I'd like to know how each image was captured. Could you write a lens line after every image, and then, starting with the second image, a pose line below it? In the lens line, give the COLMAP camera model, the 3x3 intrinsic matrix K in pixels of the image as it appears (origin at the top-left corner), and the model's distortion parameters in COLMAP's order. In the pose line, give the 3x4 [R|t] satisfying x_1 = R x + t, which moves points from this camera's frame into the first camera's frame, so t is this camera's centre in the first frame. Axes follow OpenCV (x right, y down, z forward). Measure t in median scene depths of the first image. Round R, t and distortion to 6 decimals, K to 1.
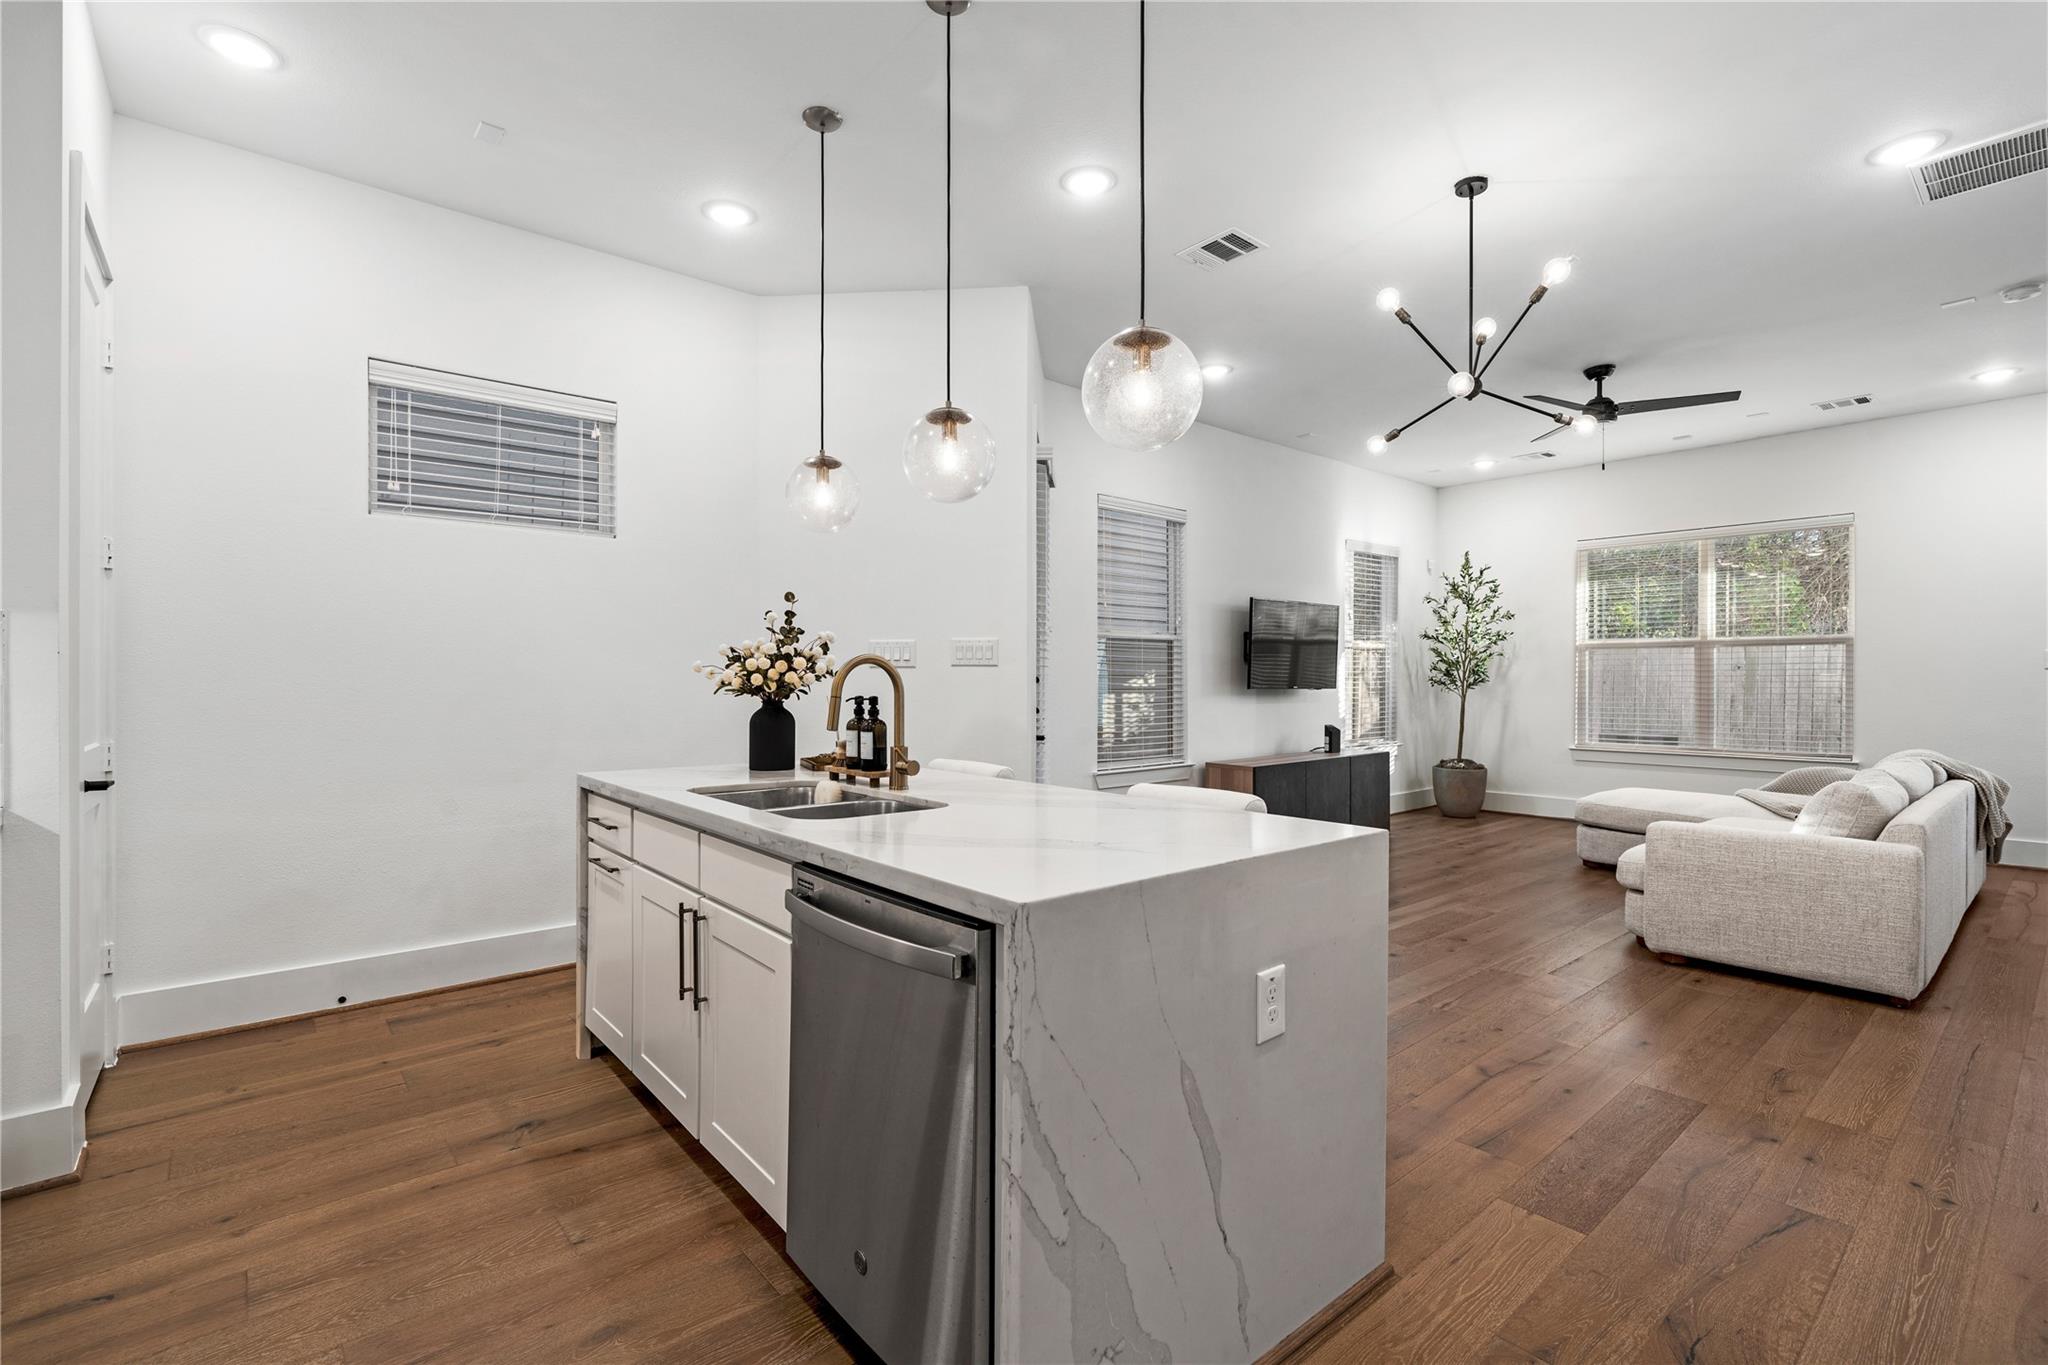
lens RADIAL K [[919.7, 0, 1022.4], [0, 919.7, 681.2], [0, 0, 1]] dist [-0.003276, 0.000228]
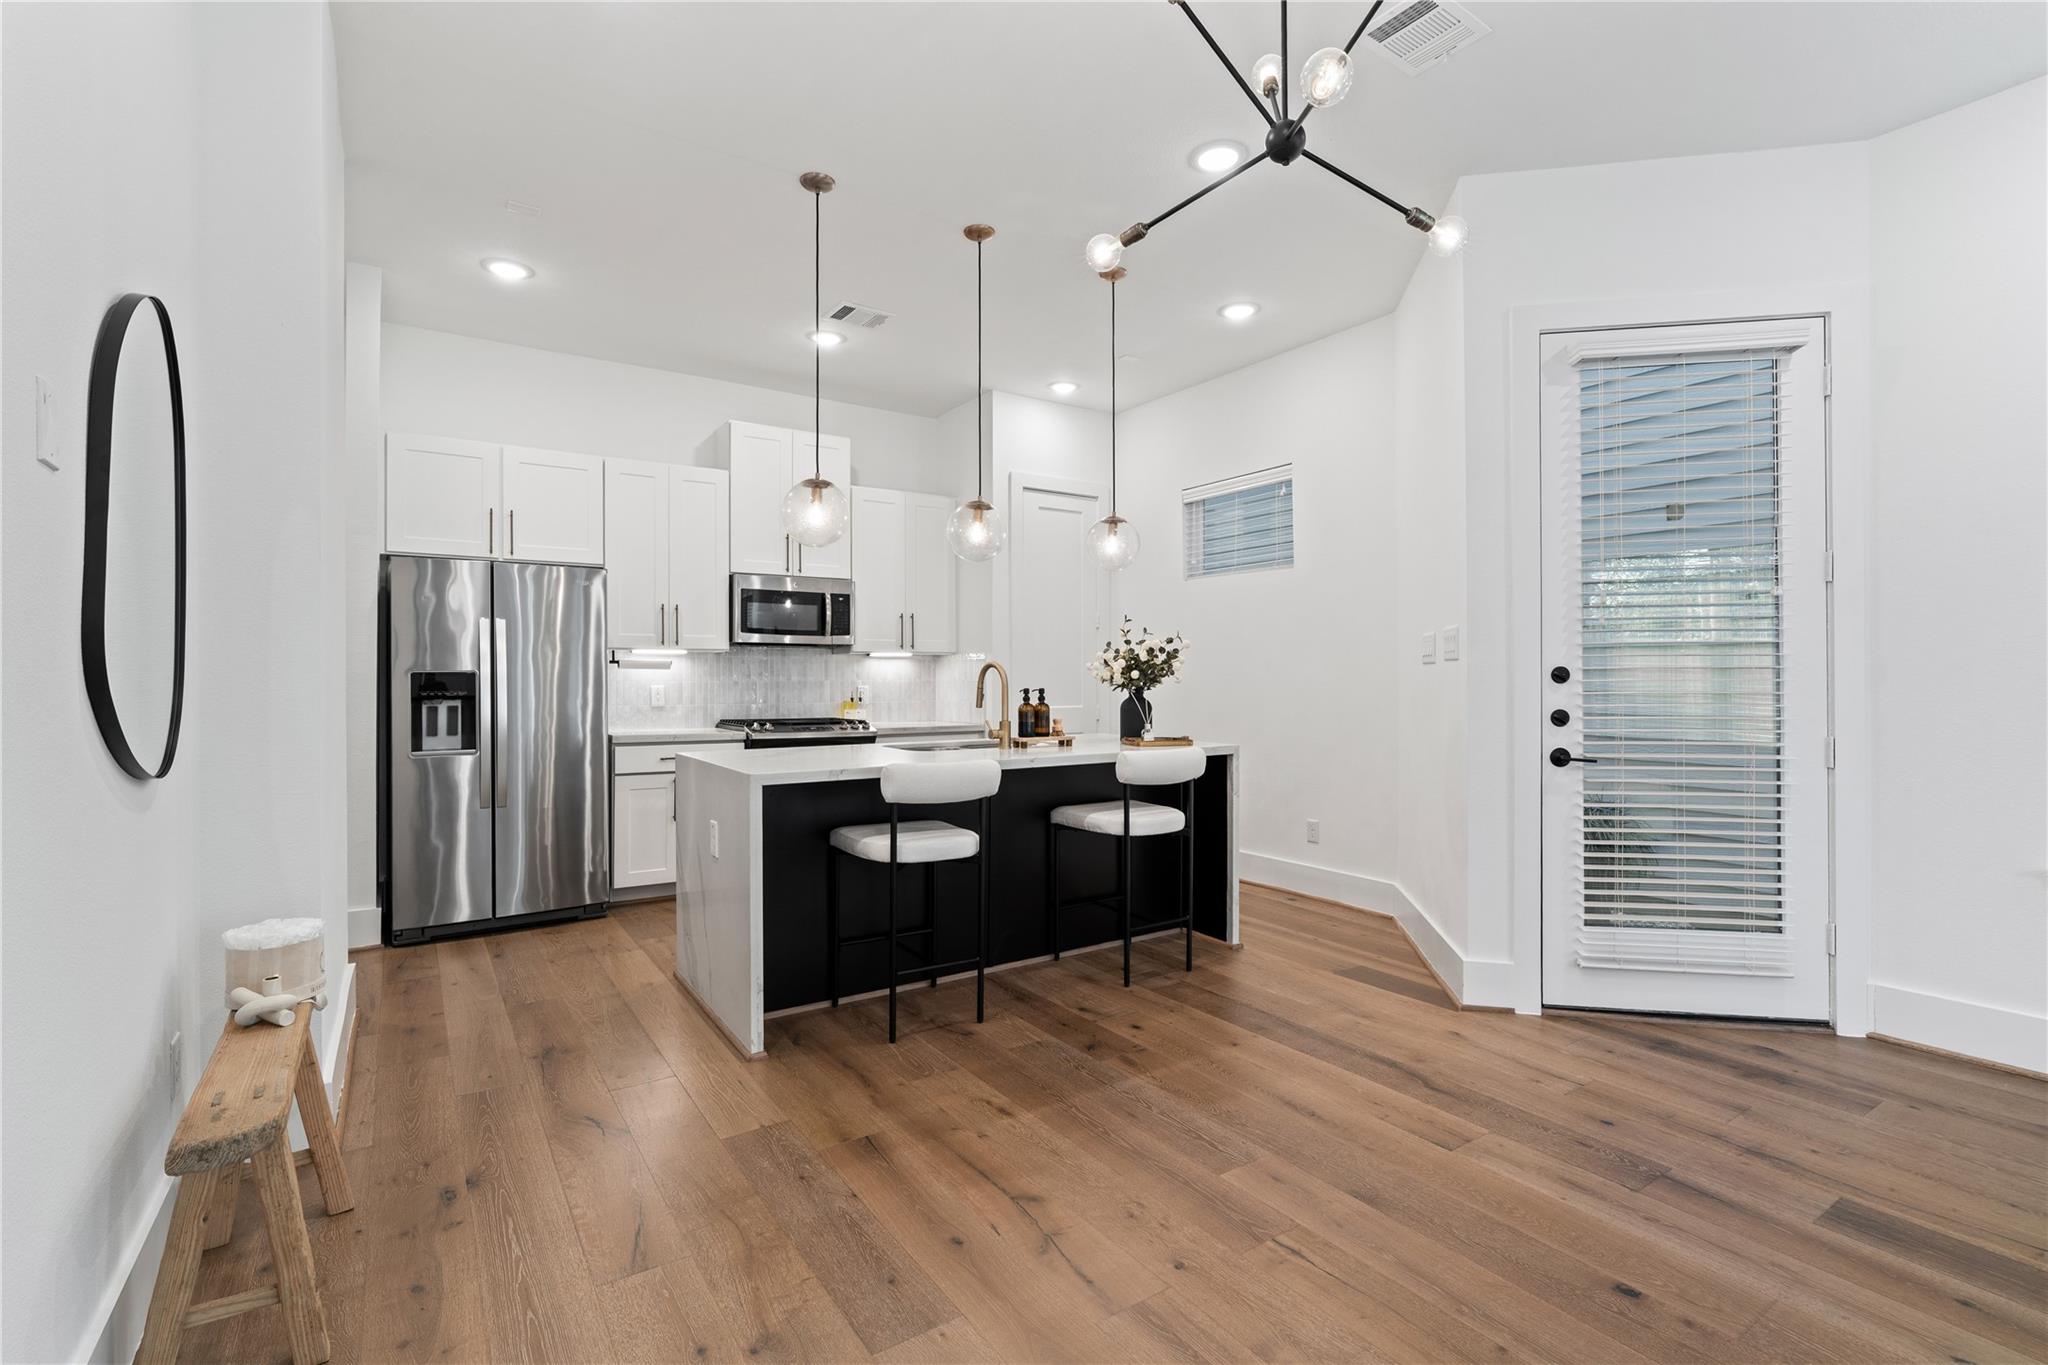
lens RADIAL K [[919.7, 0, 1022.4], [0, 919.7, 681.2], [0, 0, 1]] dist [-0.003276, 0.000228]
pose [[-0.112240, 0.001493, -0.993680, 0.698304], [-0.000532, 0.999999, 0.001563, 0.001592], [0.993681, 0.000704, -0.112239, 0.604171]]
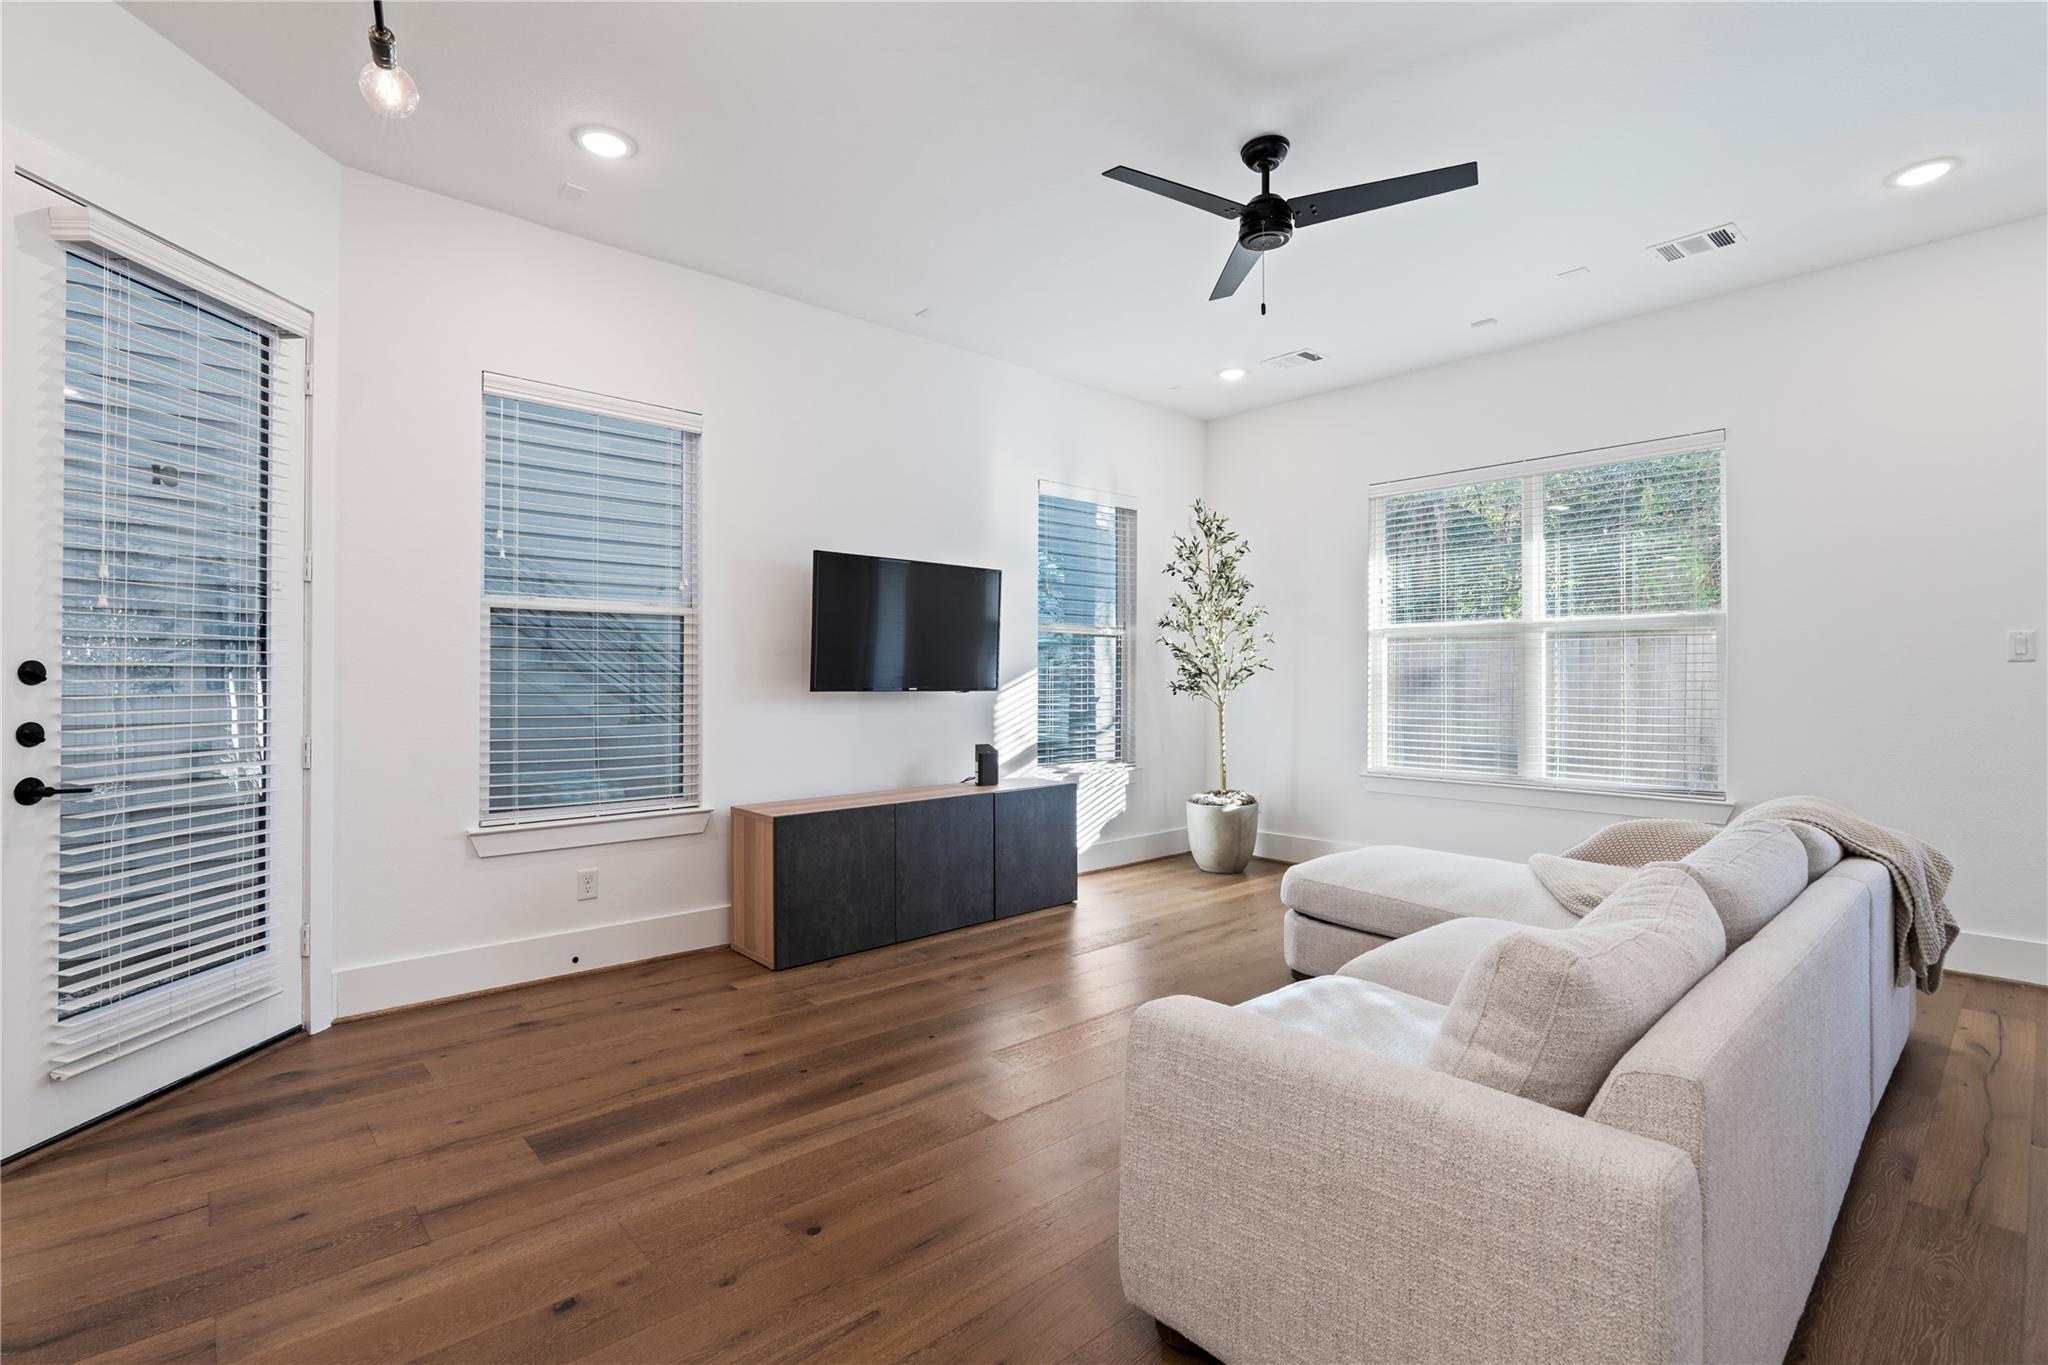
lens RADIAL K [[932.1, 0, 1013.3], [0, 932.1, 669.9], [0, 0, 1]] dist [-0.004548, 0.000245]
pose [[0.999663, 0.001490, 0.025936, 0.481909], [-0.001151, 0.999914, -0.013061, 0.002015], [-0.025953, 0.013027, 0.999578, 0.440170]]
